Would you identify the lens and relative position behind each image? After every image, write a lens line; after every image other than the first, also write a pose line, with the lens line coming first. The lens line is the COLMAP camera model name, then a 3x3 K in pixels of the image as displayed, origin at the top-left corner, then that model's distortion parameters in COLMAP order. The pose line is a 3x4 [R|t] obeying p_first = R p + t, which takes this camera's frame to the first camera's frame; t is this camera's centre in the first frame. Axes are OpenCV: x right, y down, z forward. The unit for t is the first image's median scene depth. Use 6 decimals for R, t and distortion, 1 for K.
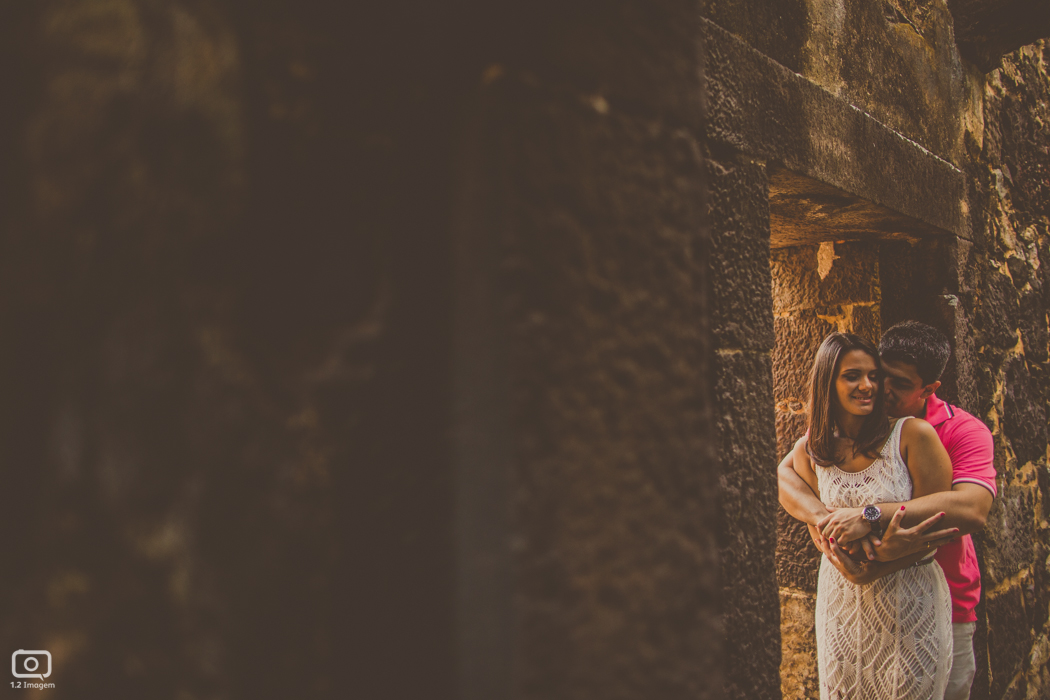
lens RADIAL K [[715.6, 0, 526.4], [0, 715.6, 349.7], [0, 0, 1]] dist [-0.018364, 0.006209]
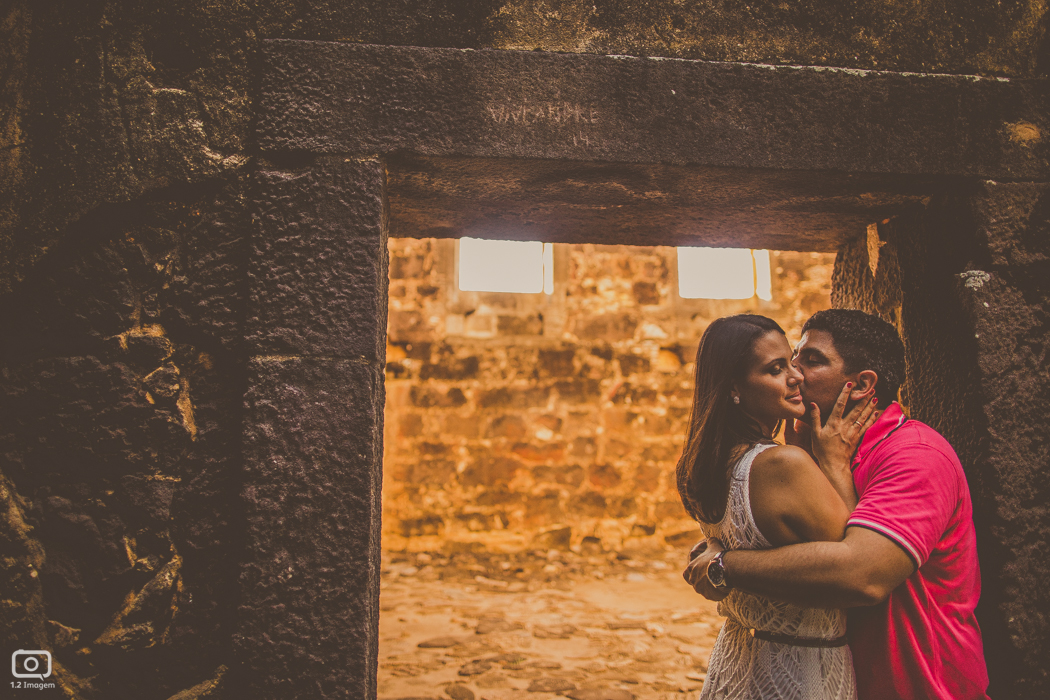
lens RADIAL K [[715.6, 0, 522.9], [0, 715.6, 351.9], [0, 0, 1]] dist [-0.018364, 0.006209]
pose [[0.790787, -0.074896, -0.607492, 1.108108], [0.011203, 0.994091, -0.107975, 0.099821], [0.611989, 0.078579, 0.786953, 0.434452]]
